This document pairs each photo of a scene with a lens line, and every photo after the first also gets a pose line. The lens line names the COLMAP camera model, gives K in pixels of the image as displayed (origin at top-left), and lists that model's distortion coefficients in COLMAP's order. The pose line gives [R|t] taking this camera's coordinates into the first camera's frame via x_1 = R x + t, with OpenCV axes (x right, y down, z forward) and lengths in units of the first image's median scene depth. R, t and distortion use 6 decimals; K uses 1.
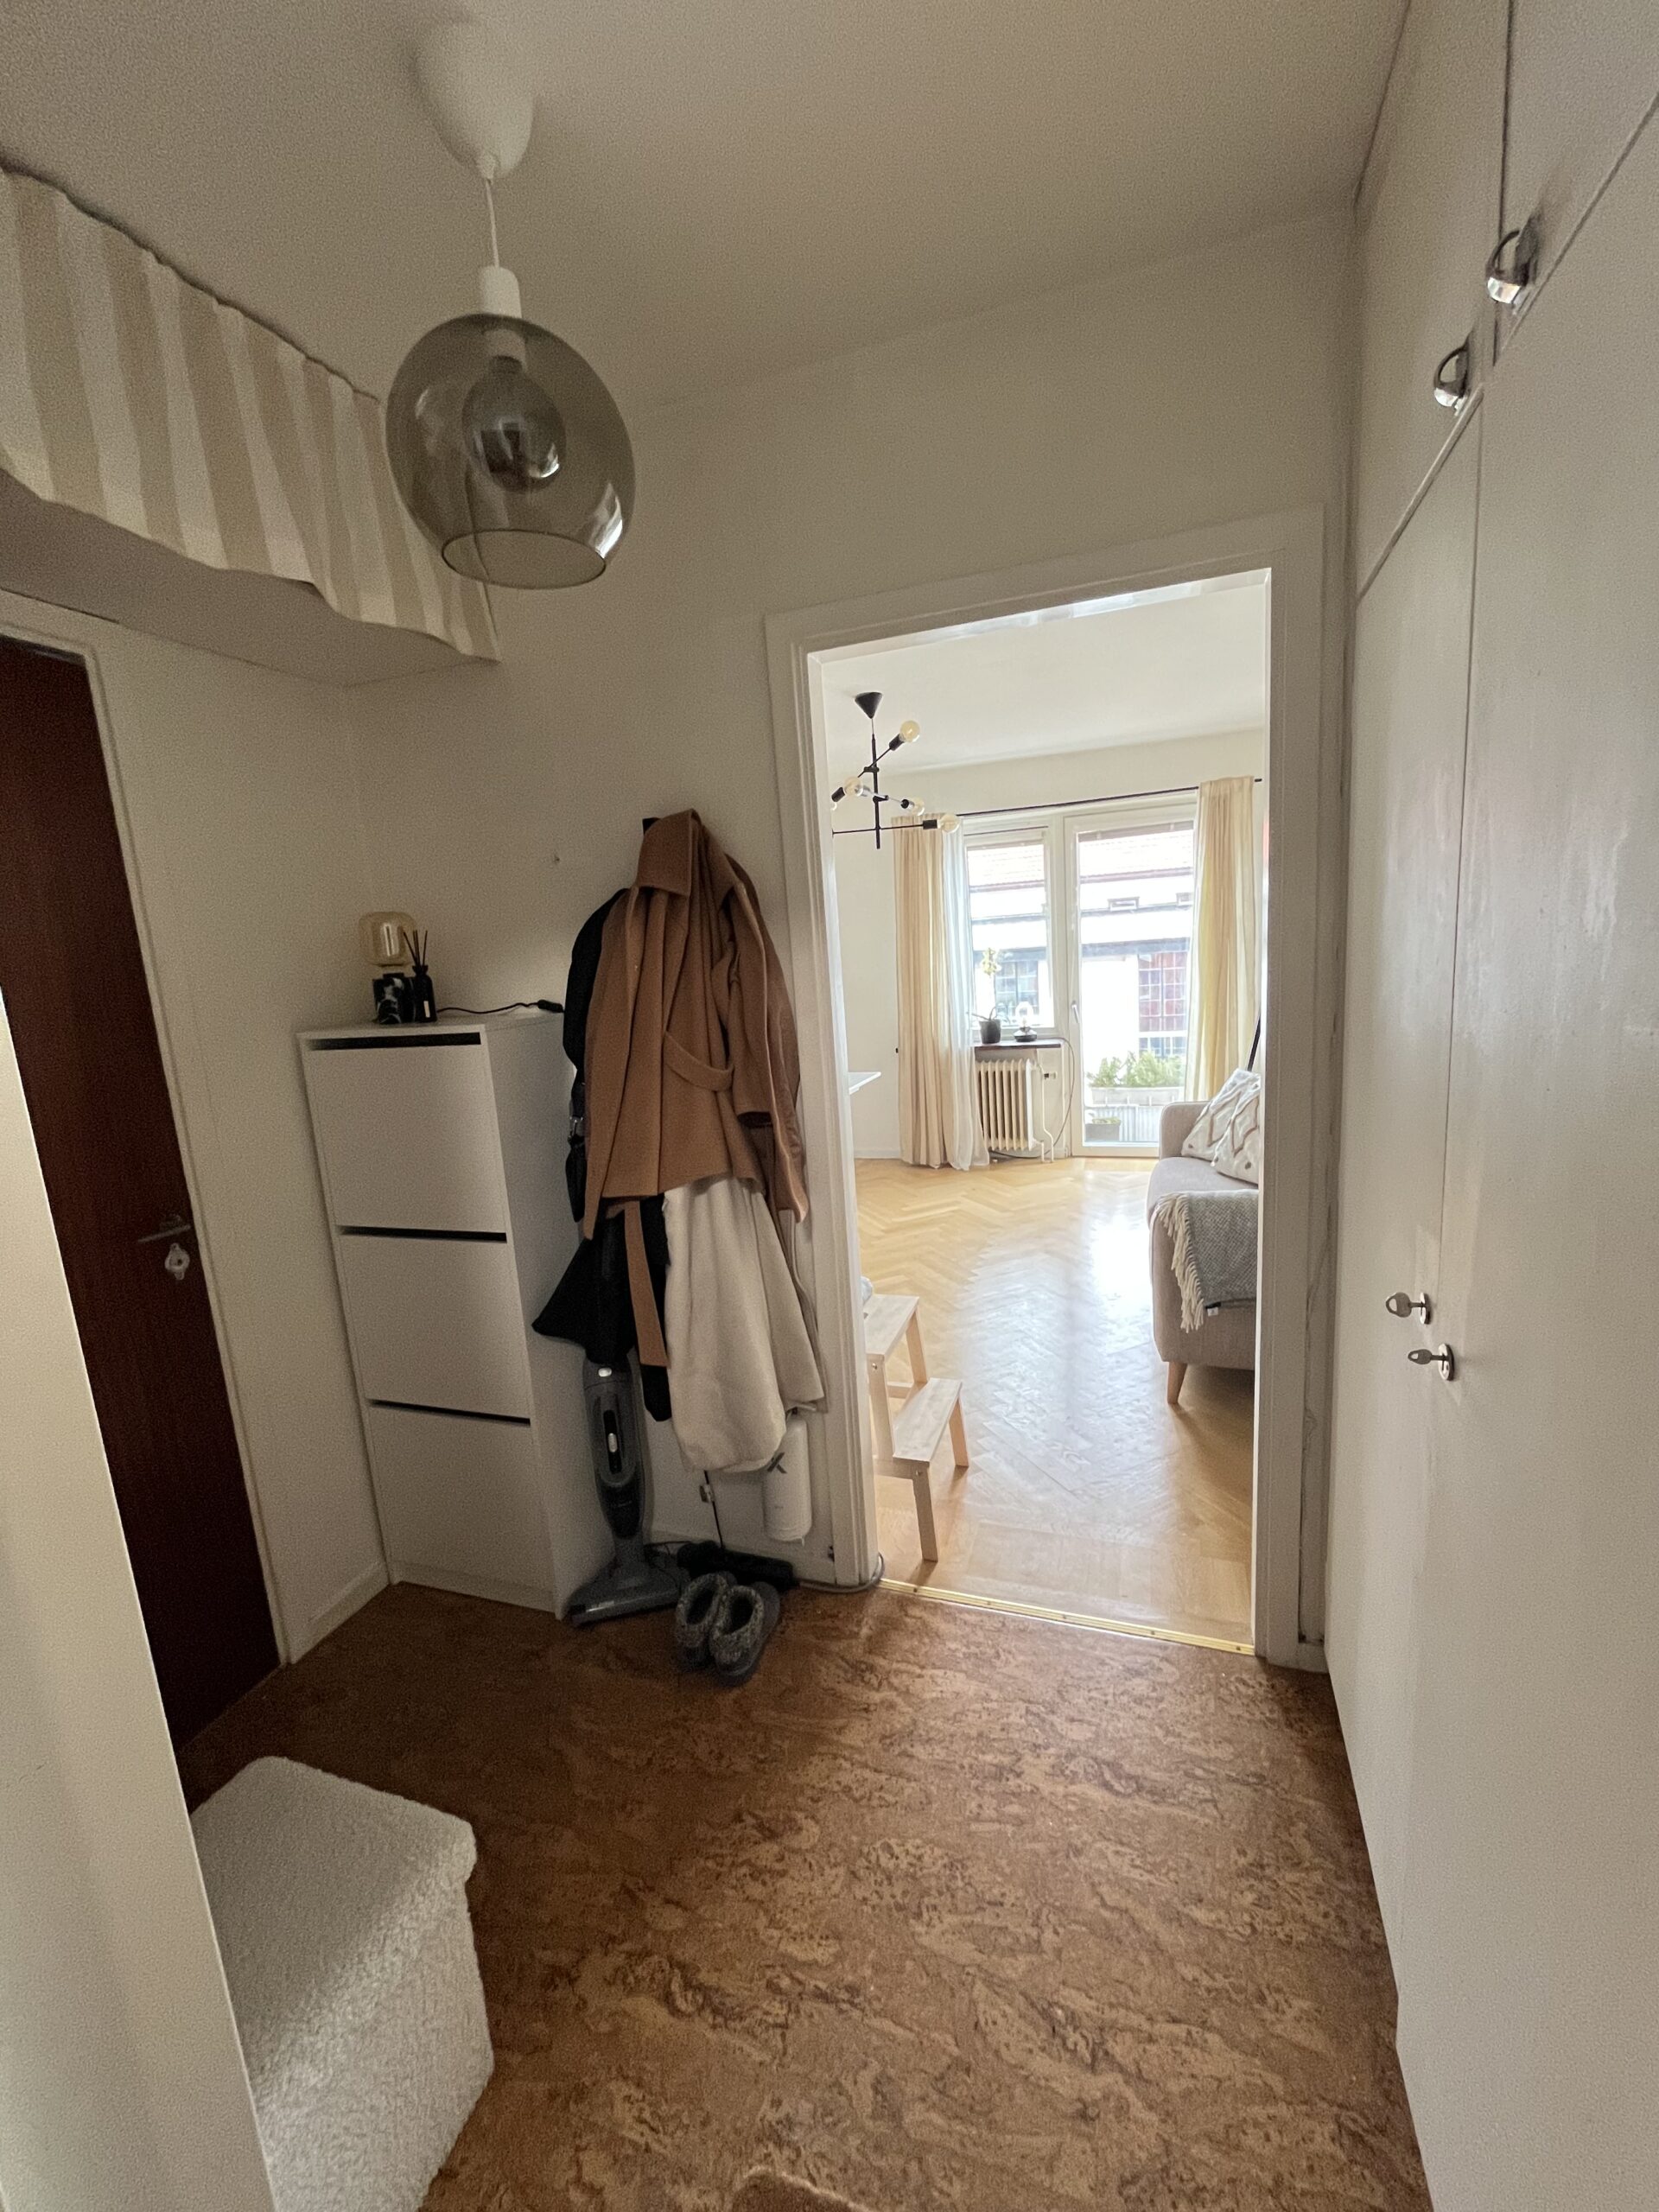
lens RADIAL K [[912.5, 0, 829.5], [0, 912.5, 1106.0], [0, 0, 1]] dist [0.000428, -0.000115]
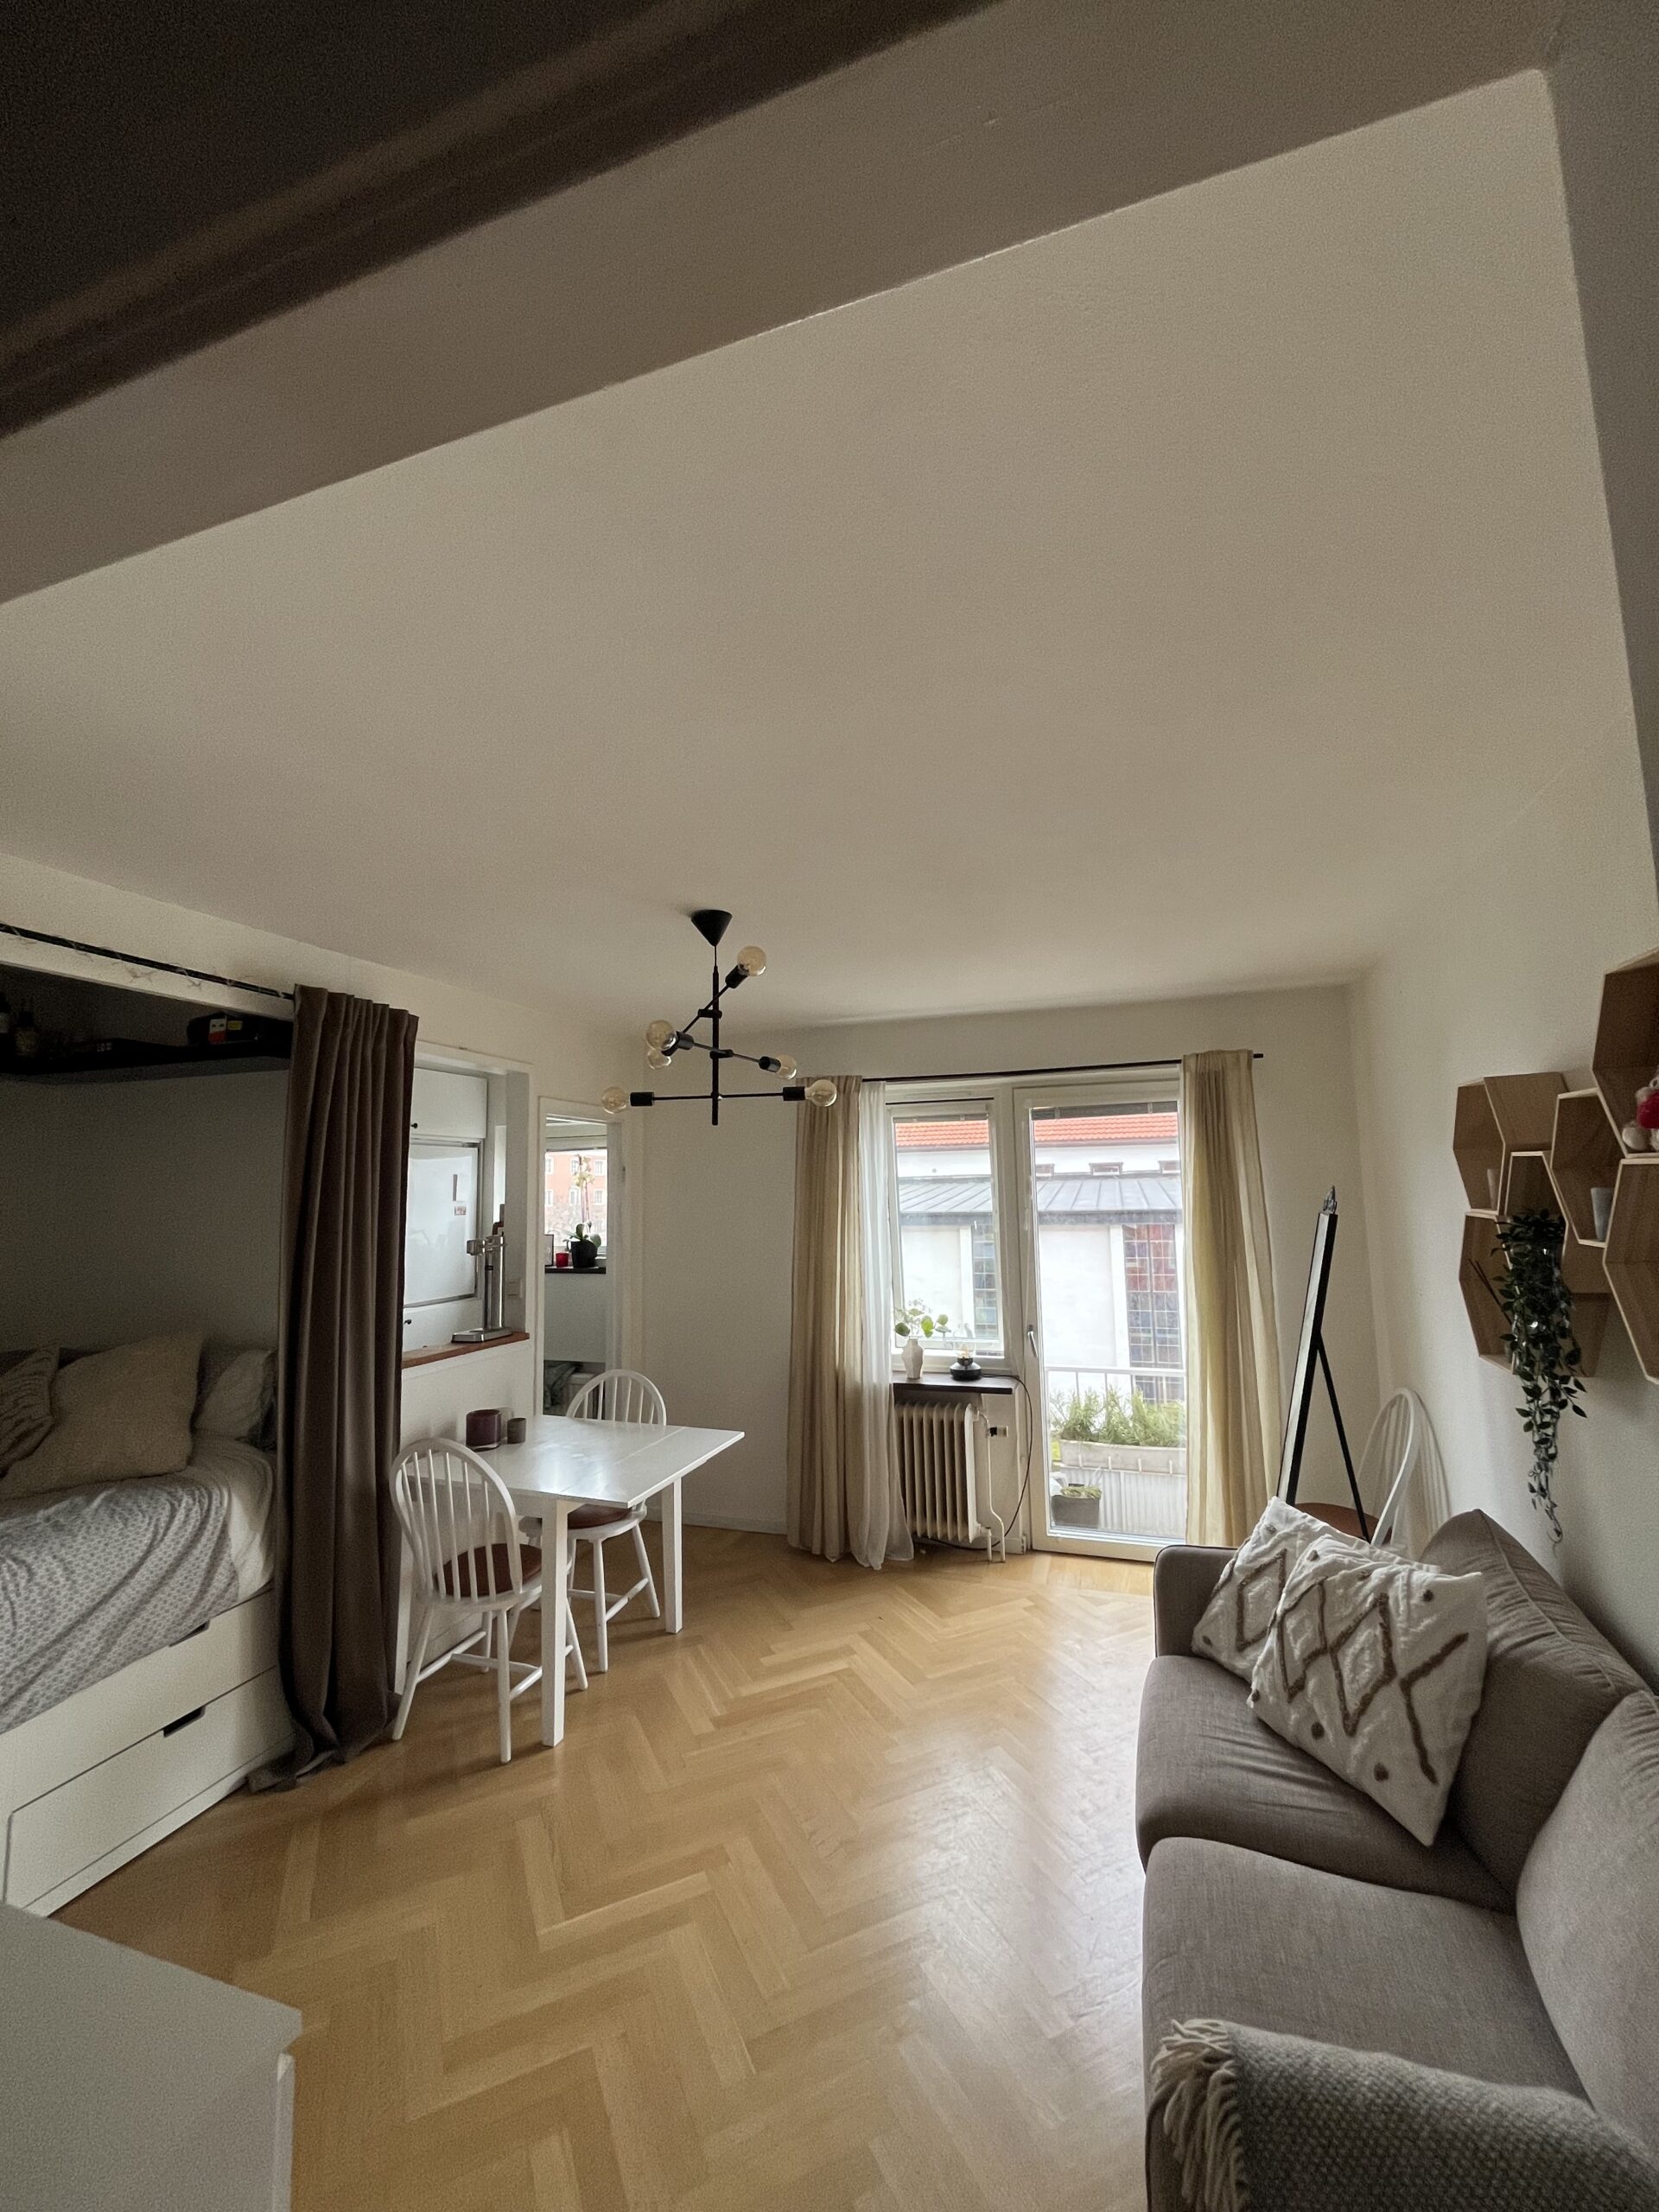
lens RADIAL K [[912.5, 0, 829.5], [0, 912.5, 1106.0], [0, 0, 1]] dist [0.000428, -0.000115]
pose [[0.998884, 0.046887, 0.005763, 0.092835], [-0.043690, 0.963312, -0.264804, -0.084448], [-0.017967, 0.264256, 0.964285, 0.241996]]
